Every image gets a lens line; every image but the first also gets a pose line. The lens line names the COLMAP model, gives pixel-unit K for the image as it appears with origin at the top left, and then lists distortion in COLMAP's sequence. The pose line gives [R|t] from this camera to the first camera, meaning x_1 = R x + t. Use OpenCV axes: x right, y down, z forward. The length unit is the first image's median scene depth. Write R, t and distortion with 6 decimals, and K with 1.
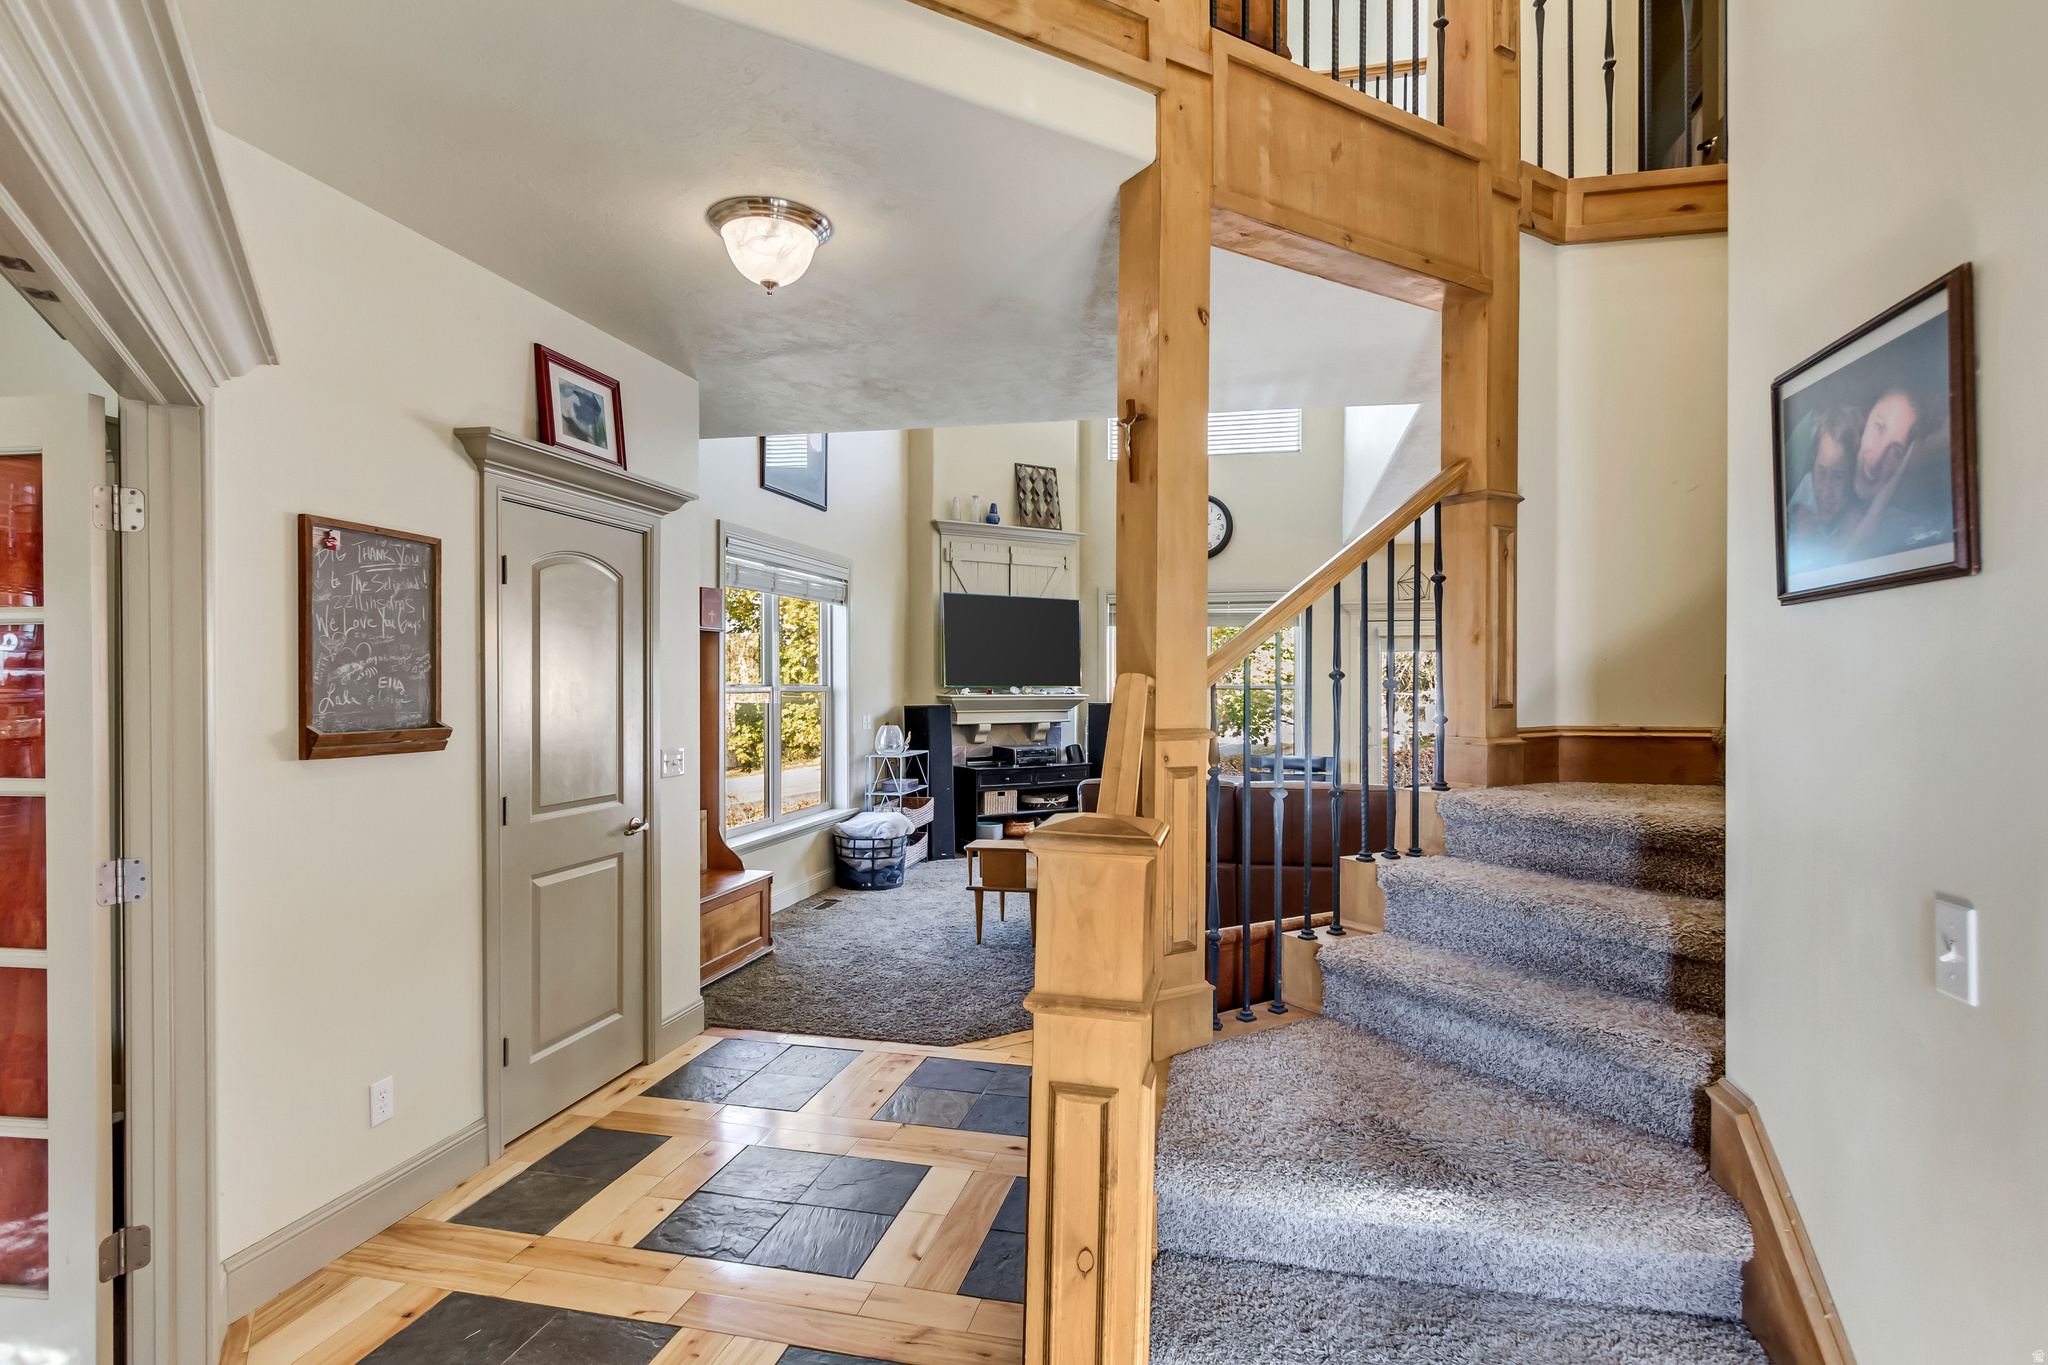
lens RADIAL K [[1021.9, 0, 1020.0], [0, 1021.9, 686.2], [0, 0, 1]] dist [0.002514, 0.000250]
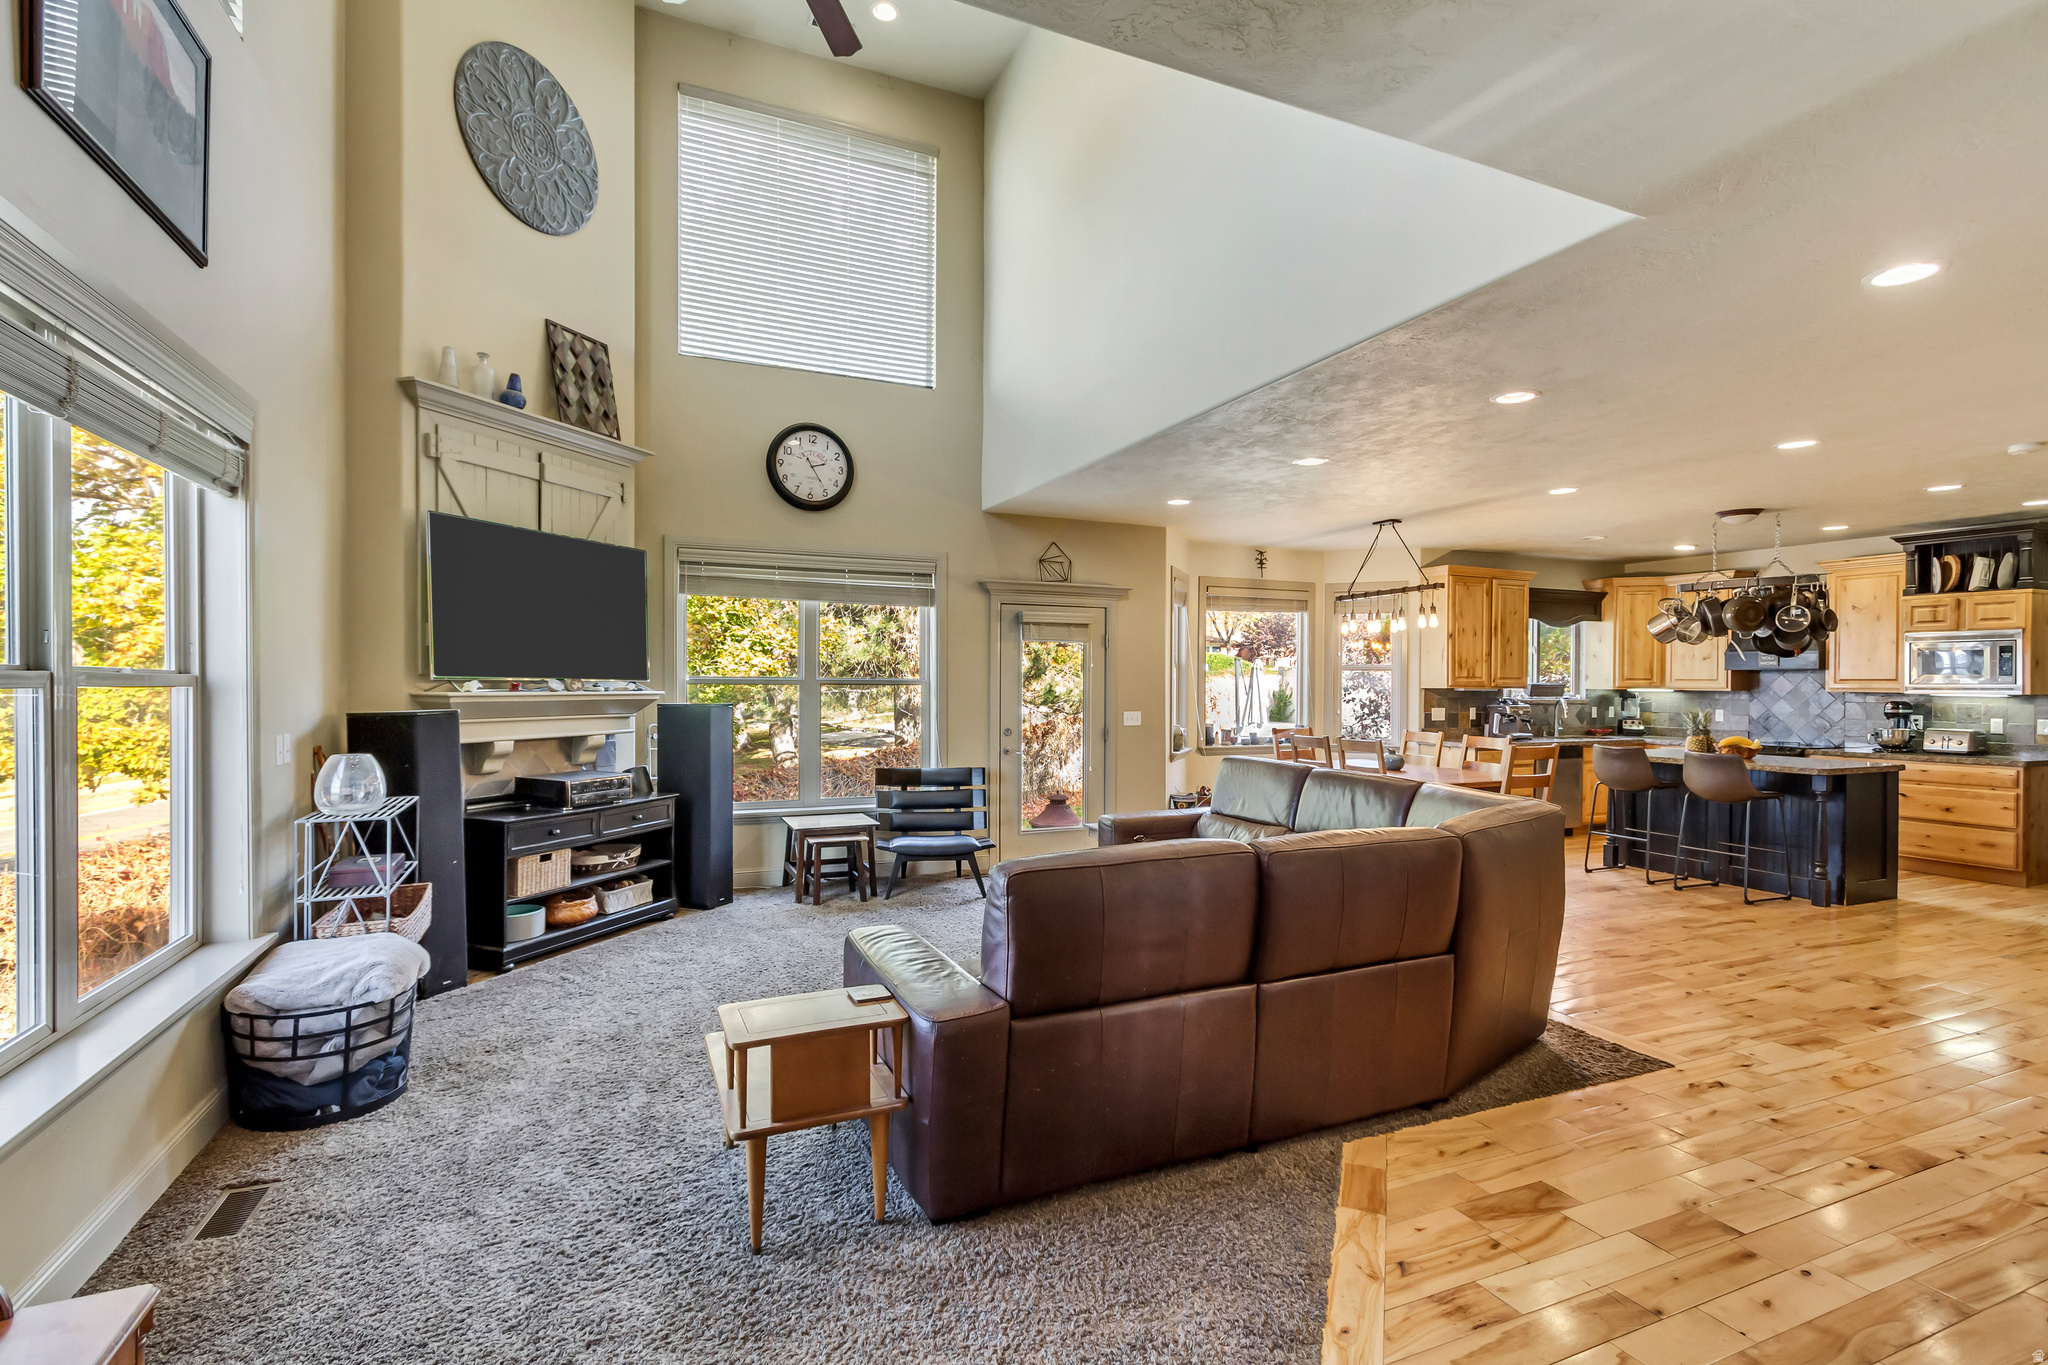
lens RADIAL K [[938.4, 0, 1024.0], [0, 938.4, 682.5], [0, 0, 1]] dist [0.004264, -0.007875]
pose [[0.795561, -0.000003, 0.605874, -0.125693], [0.002538, 0.999991, -0.003328, 0.005629], [-0.605869, 0.004185, 0.795554, 0.388365]]
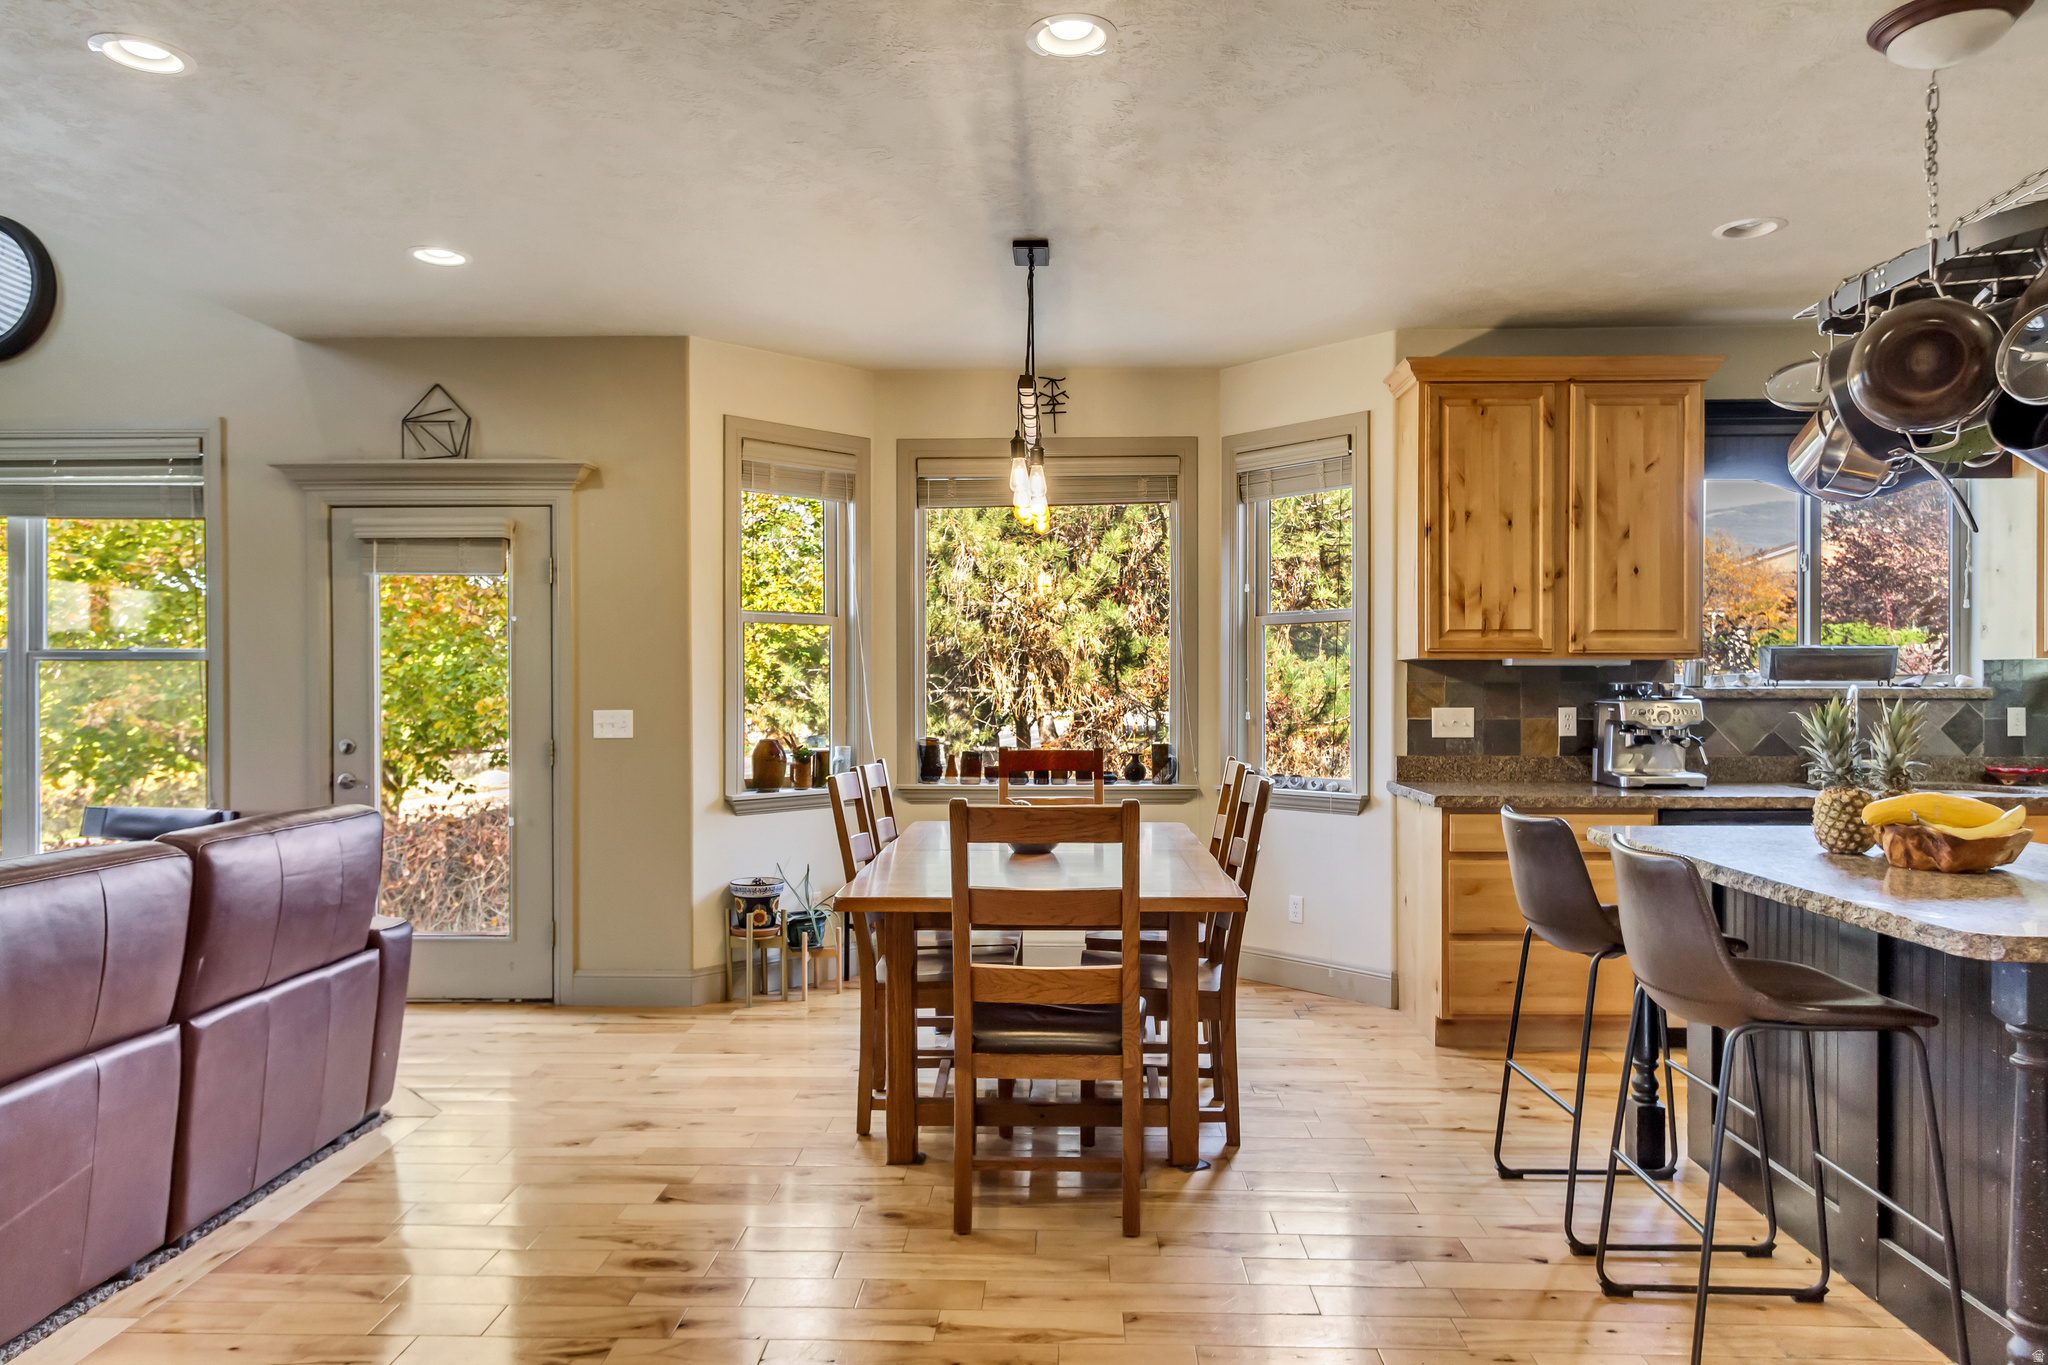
lens RADIAL K [[1298.7, 0, 1032.8], [0, 1298.7, 681.9], [0, 0, 1]] dist [-0.001410, -0.001822]
pose [[0.978274, -0.004415, 0.207269, 0.542726], [0.006770, 0.999920, -0.010656, 0.024401], [-0.207205, 0.011828, 0.978226, 0.390849]]
